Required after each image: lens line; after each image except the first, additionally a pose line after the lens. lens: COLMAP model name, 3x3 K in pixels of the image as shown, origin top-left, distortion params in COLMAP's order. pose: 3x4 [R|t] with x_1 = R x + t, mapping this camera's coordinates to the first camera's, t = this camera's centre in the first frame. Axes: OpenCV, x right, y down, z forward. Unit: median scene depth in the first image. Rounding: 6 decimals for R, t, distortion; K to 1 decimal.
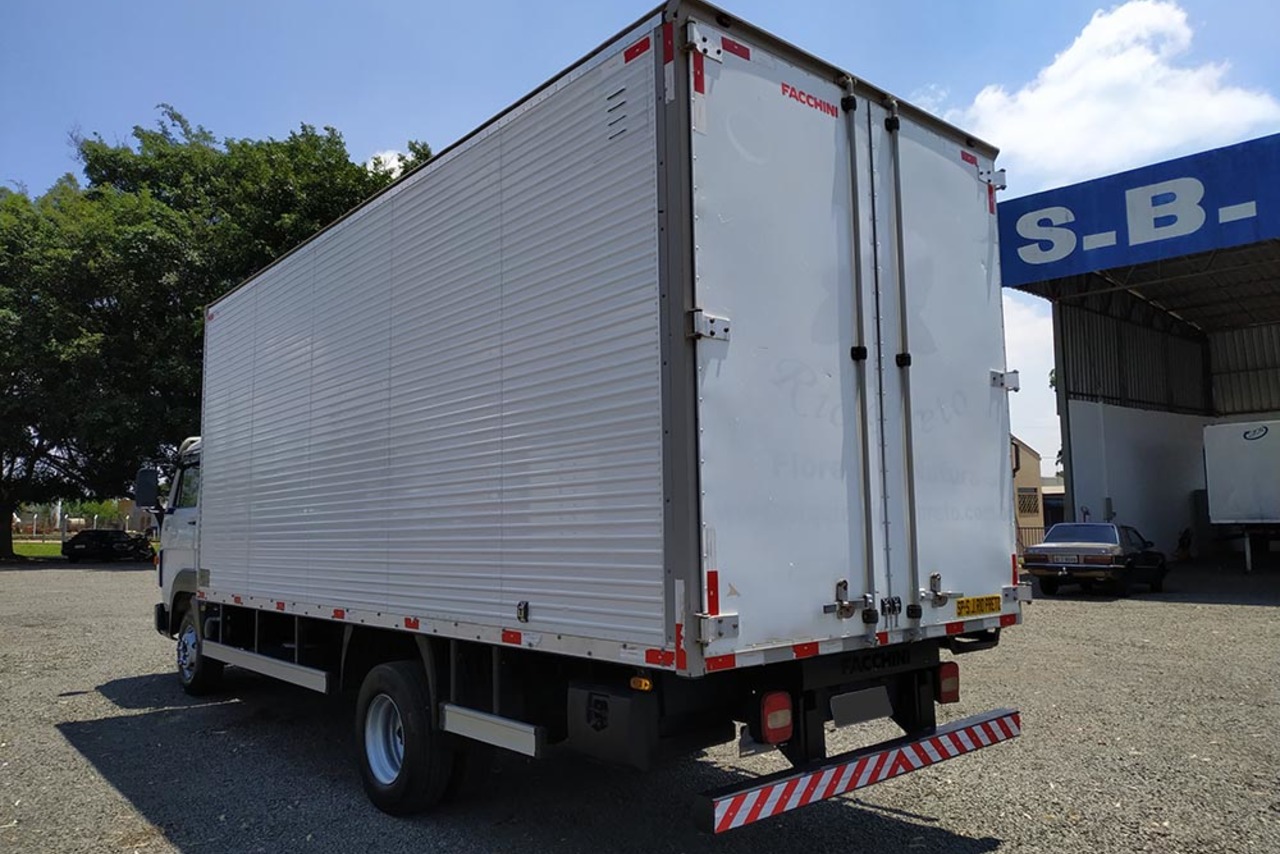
lens RADIAL K [[909.4, 0, 640.0], [0, 909.4, 427.0], [0, 0, 1]] dist [0.072808, -0.126669]
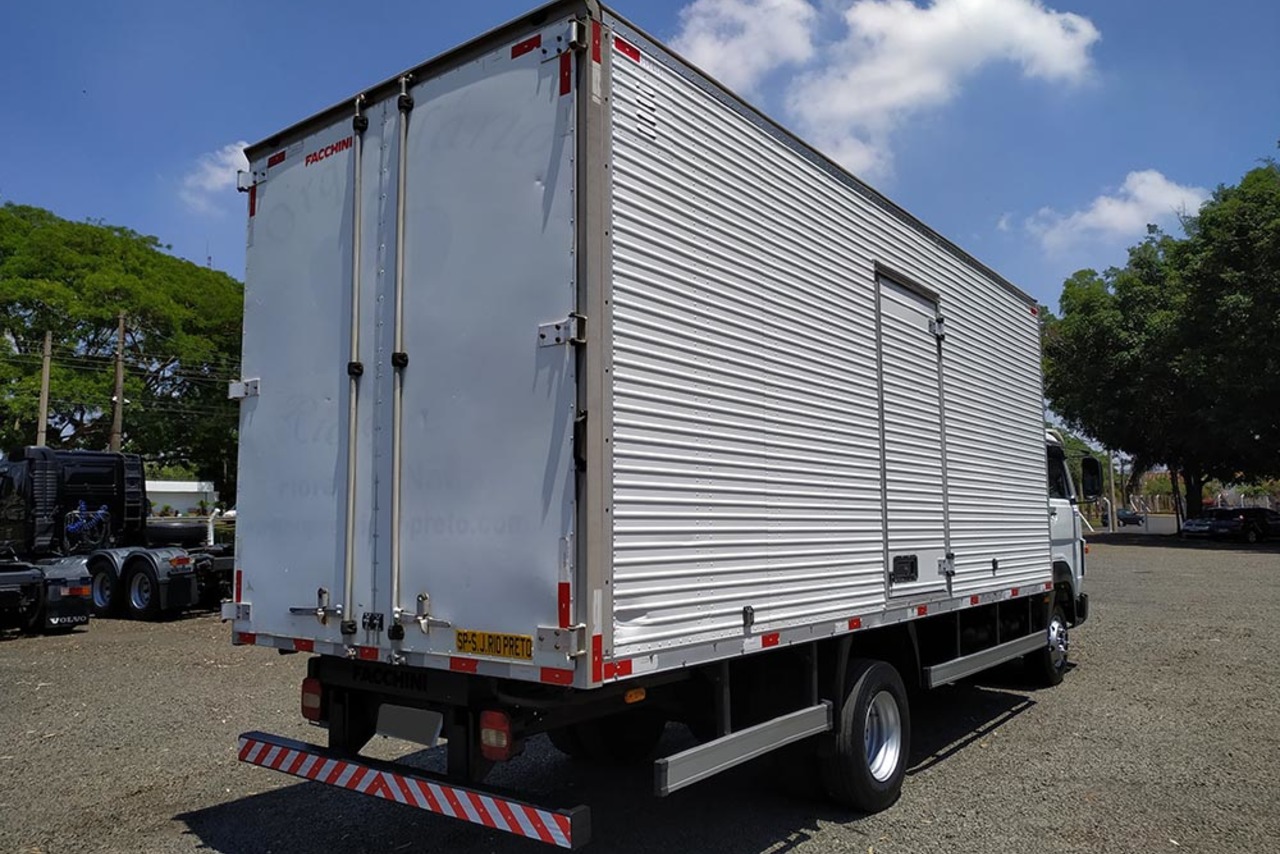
lens RADIAL K [[924.9, 0, 640.0], [0, 924.9, 427.0], [0, 0, 1]] dist [0.004923, 0.000457]
pose [[0.202711, -0.091201, -0.974982, 1.309671], [0.115208, 0.990960, -0.068742, 0.091419], [0.972438, -0.098391, 0.211386, 1.091200]]
